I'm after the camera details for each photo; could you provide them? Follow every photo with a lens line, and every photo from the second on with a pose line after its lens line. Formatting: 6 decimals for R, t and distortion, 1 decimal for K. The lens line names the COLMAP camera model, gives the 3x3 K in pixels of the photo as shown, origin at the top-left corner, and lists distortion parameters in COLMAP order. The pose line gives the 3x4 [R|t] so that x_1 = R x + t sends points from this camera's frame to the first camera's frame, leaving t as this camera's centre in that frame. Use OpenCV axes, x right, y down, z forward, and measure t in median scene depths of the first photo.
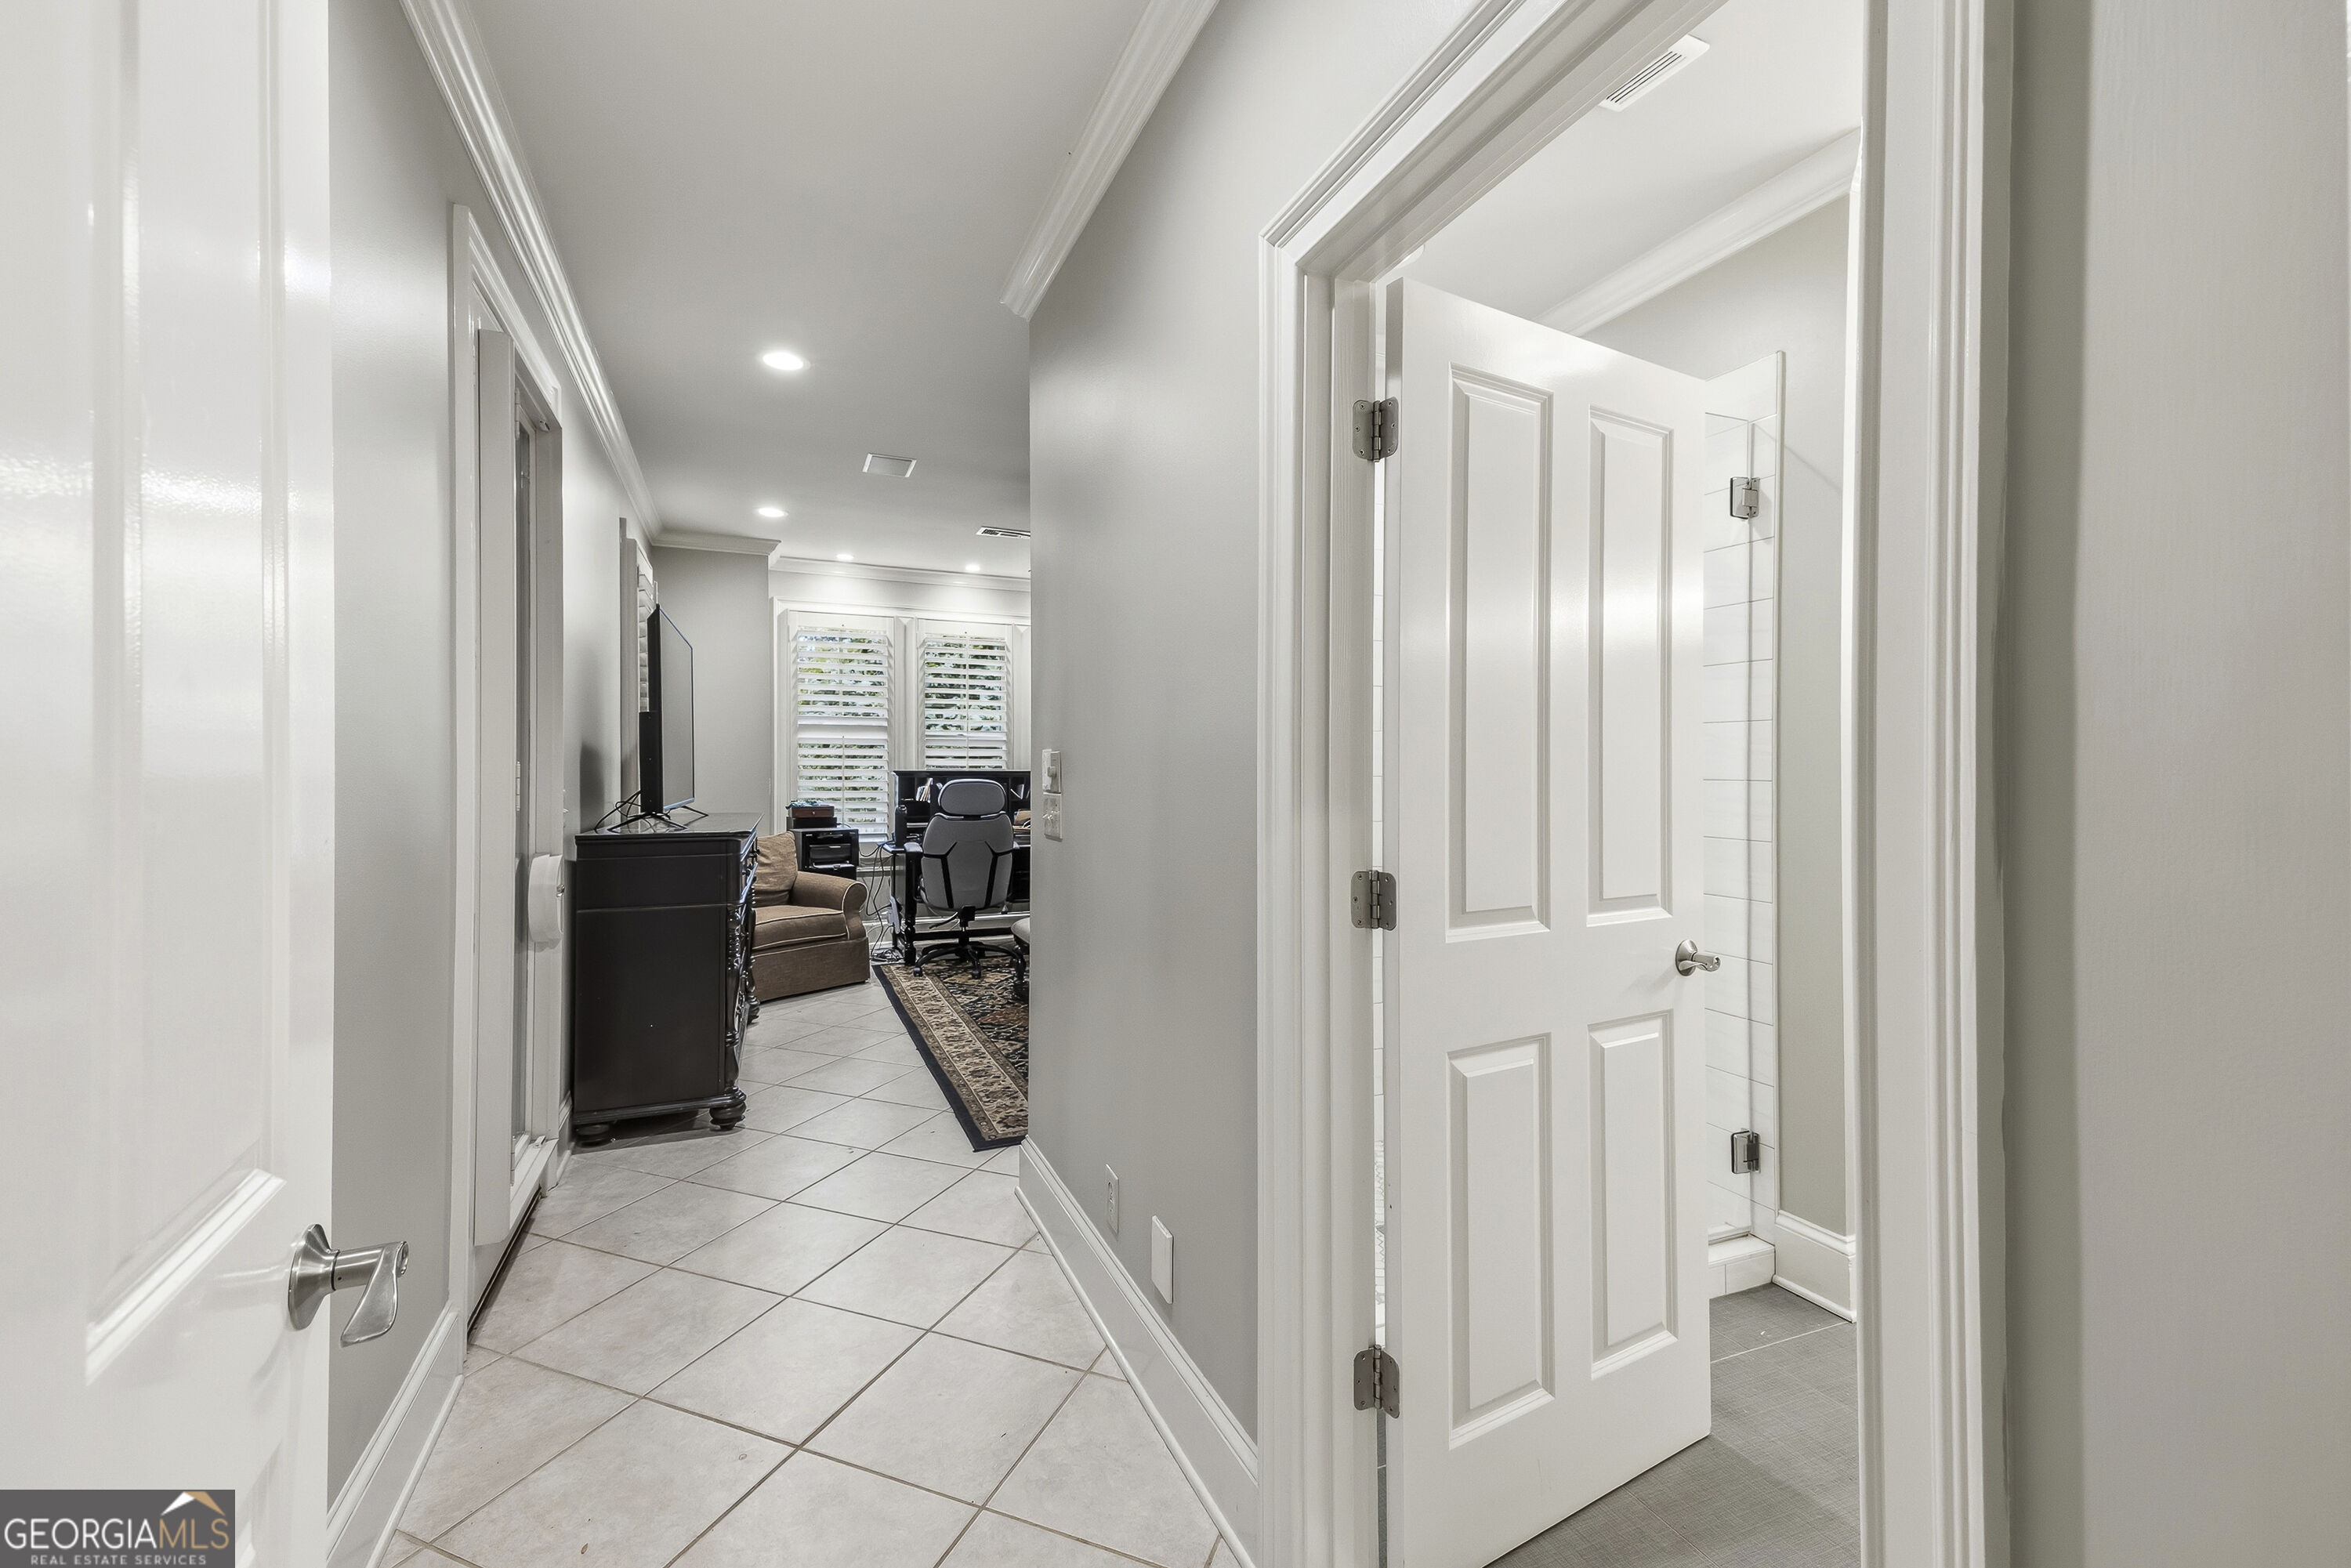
lens RADIAL K [[970.6, 0, 1141.8], [0, 970.6, 777.1], [0, 0, 1]] dist [0.054318, -0.020107]
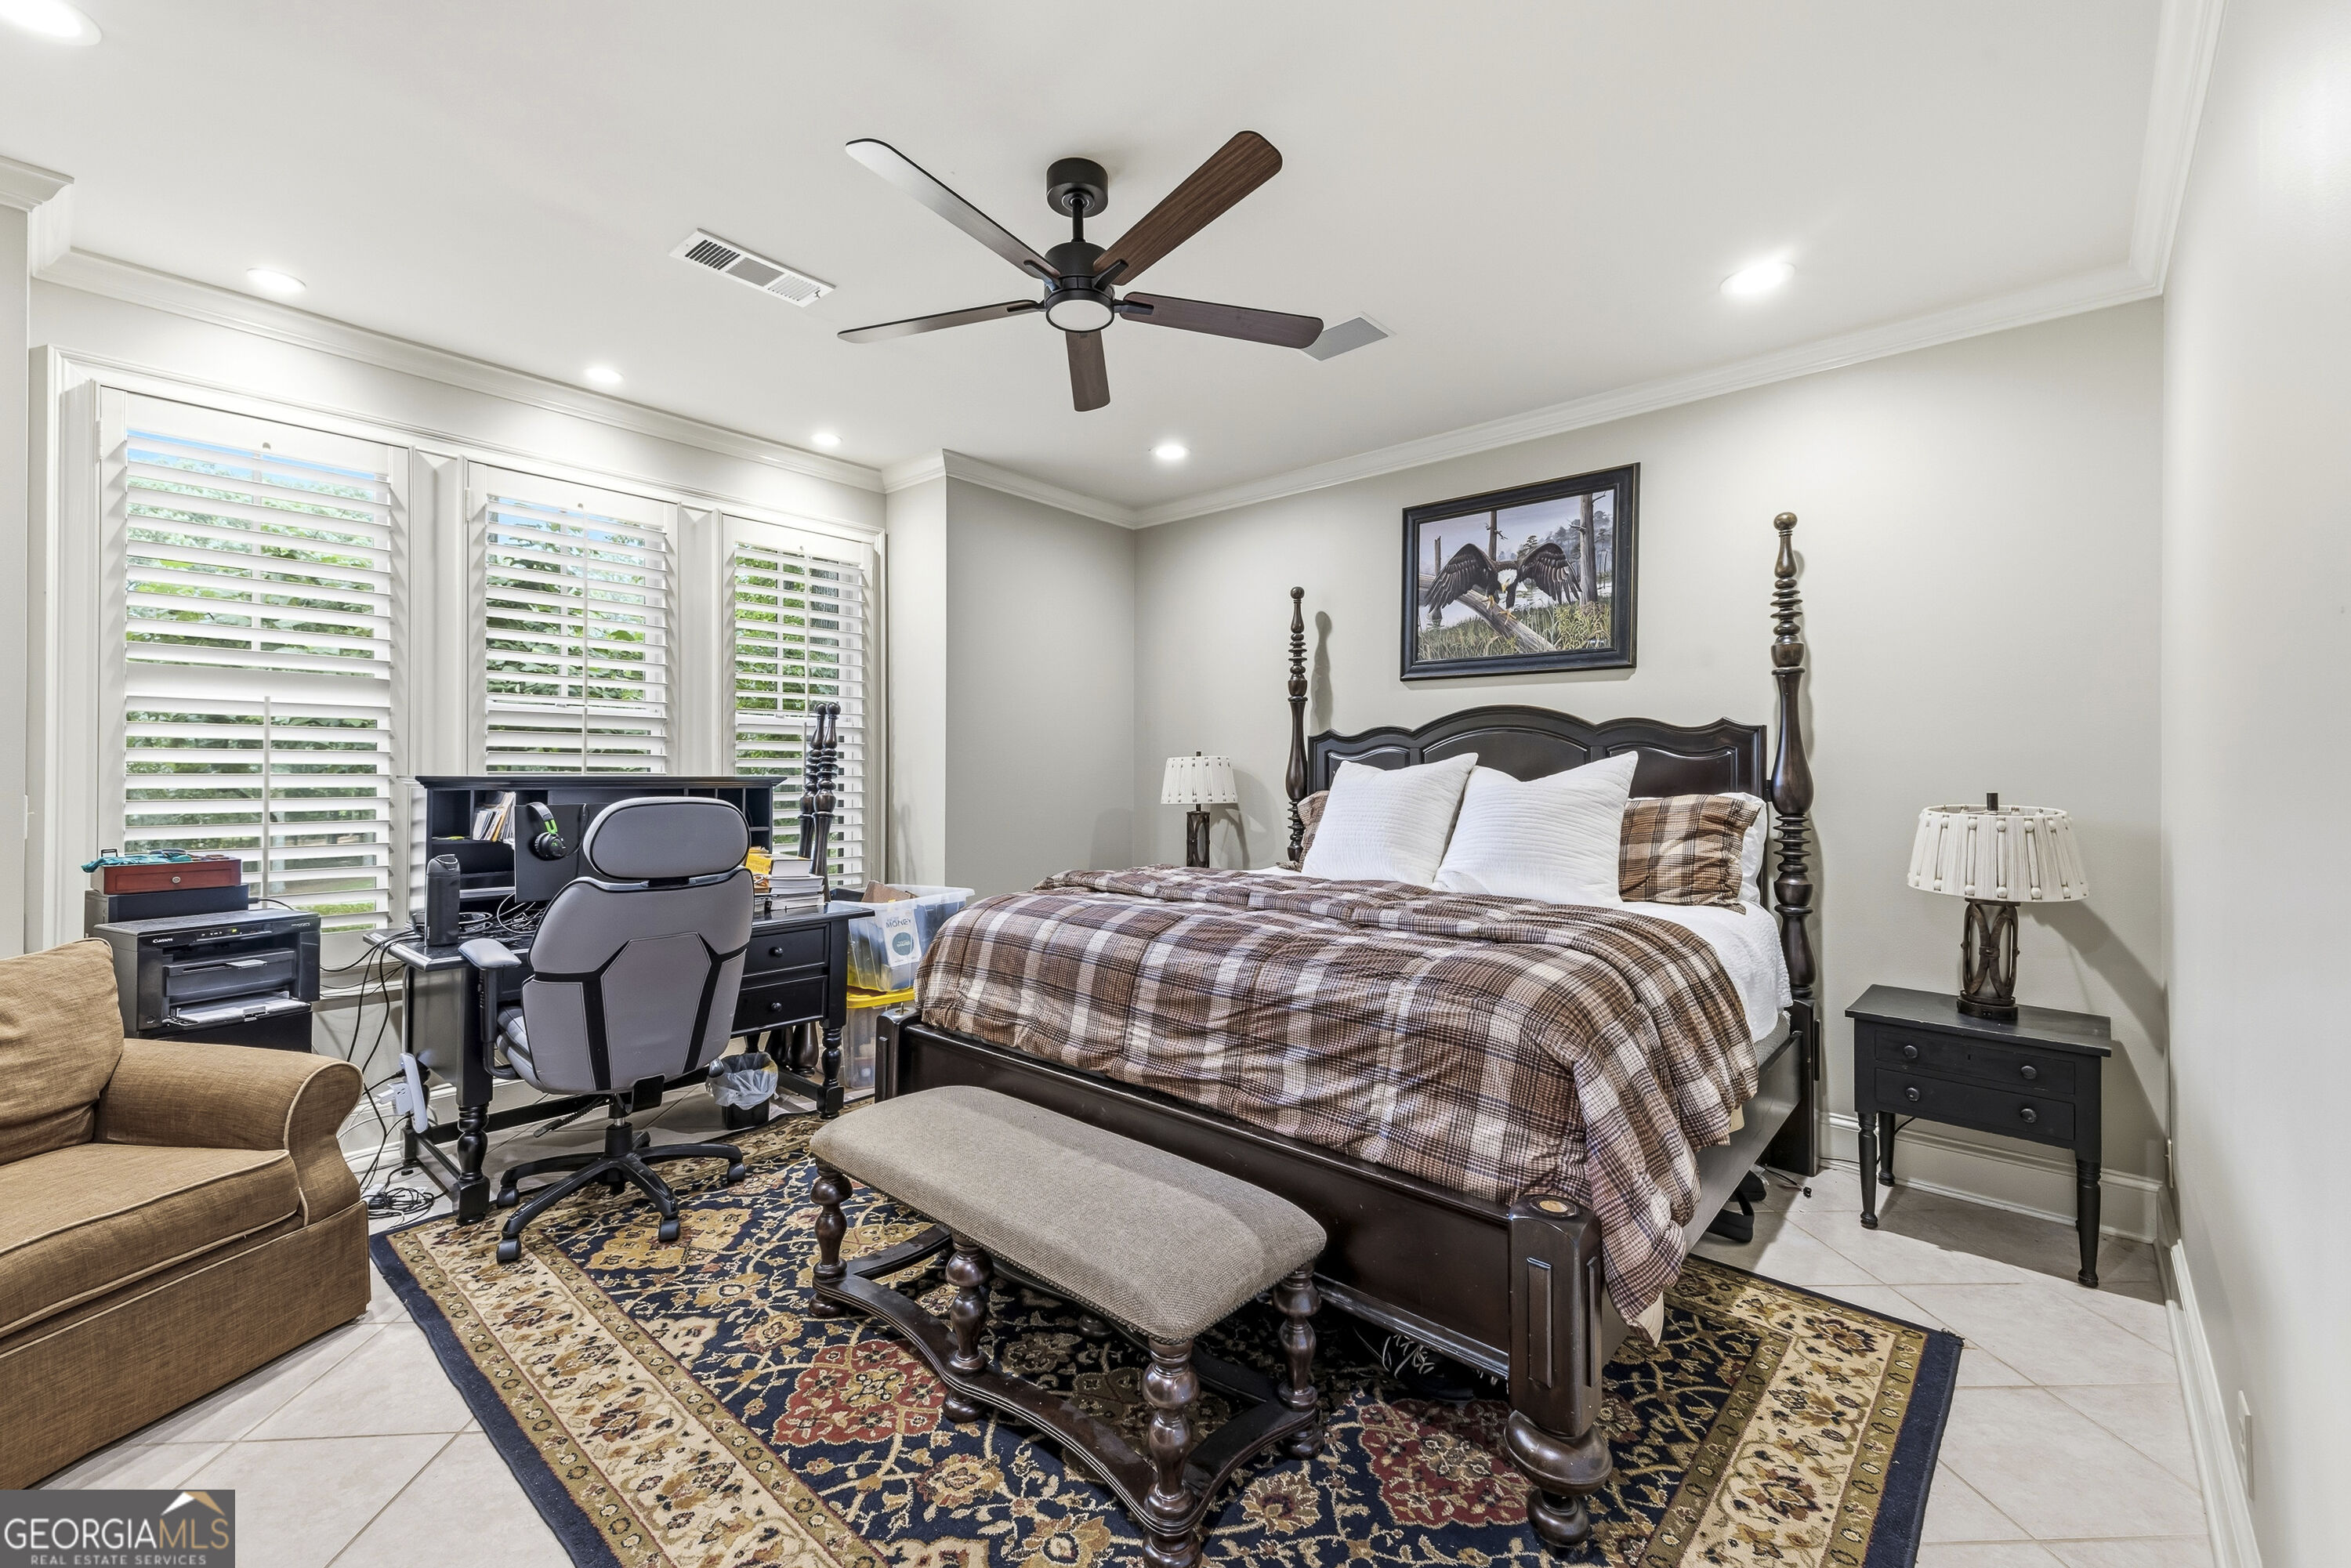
lens RADIAL K [[969.8, 0, 1175.5], [0, 969.8, 784.0], [0, 0, 1]] dist [0.056044, -0.026785]
pose [[0.892553, 0.000148, 0.450943, -0.153732], [-0.001103, 0.999998, 0.001855, -0.004522], [-0.450942, -0.002153, 0.892551, 0.446299]]
